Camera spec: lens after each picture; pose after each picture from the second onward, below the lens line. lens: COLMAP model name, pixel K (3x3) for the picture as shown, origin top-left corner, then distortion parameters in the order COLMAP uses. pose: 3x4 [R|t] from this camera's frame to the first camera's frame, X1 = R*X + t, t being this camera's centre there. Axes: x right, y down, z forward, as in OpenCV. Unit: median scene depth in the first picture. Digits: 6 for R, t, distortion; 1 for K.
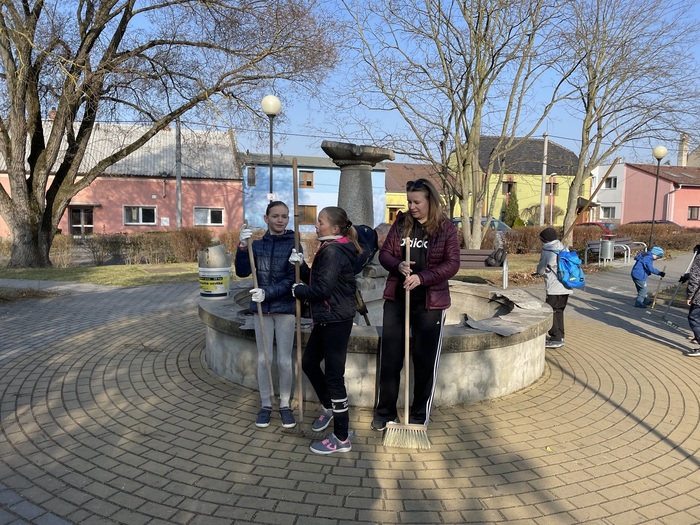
lens RADIAL K [[535.0, 0, 346.9], [0, 535.0, 250.3], [0, 0, 1]] dist [0.074432, -0.100406]
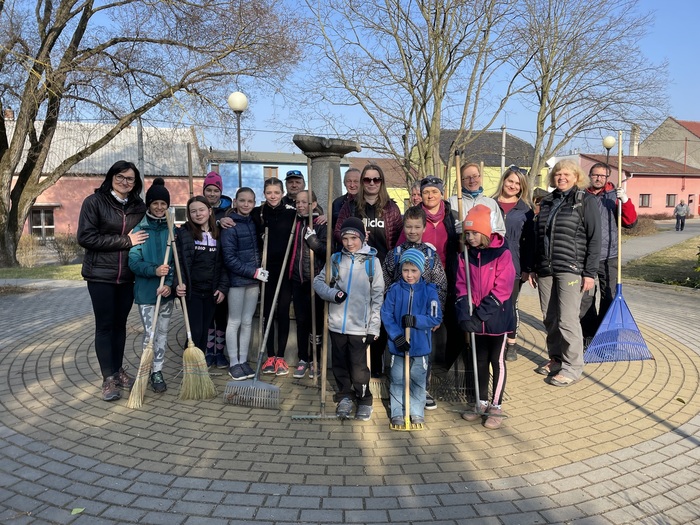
lens RADIAL K [[535.0, 0, 343.2], [0, 535.0, 255.0], [0, 0, 1]] dist [0.074432, -0.100406]
pose [[0.997999, -0.028062, 0.056670, -0.004636], [0.027141, 0.999488, 0.016959, 0.006902], [-0.057117, -0.015387, 0.998249, -0.027227]]
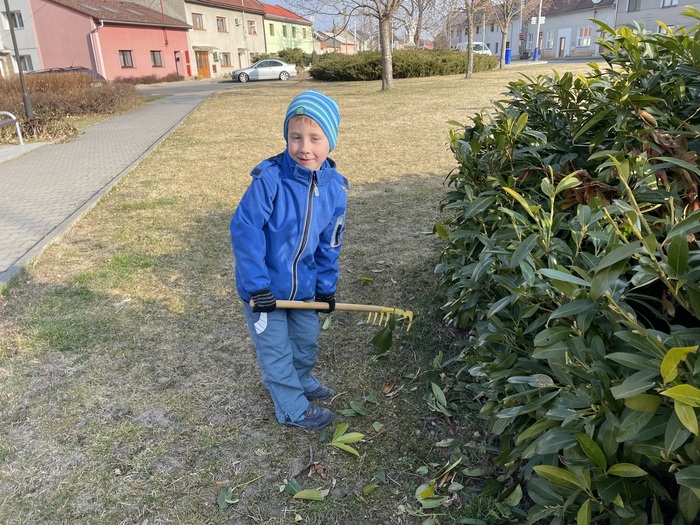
lens RADIAL K [[535.0, 0, 357.1], [0, 535.0, 259.3], [0, 0, 1]] dist [0.074432, -0.100406]
pose [[0.593539, -0.313876, 0.741076, 0.378194], [0.103408, 0.942924, 0.316546, -0.015774], [-0.798134, -0.111249, 0.592119, 0.530425]]
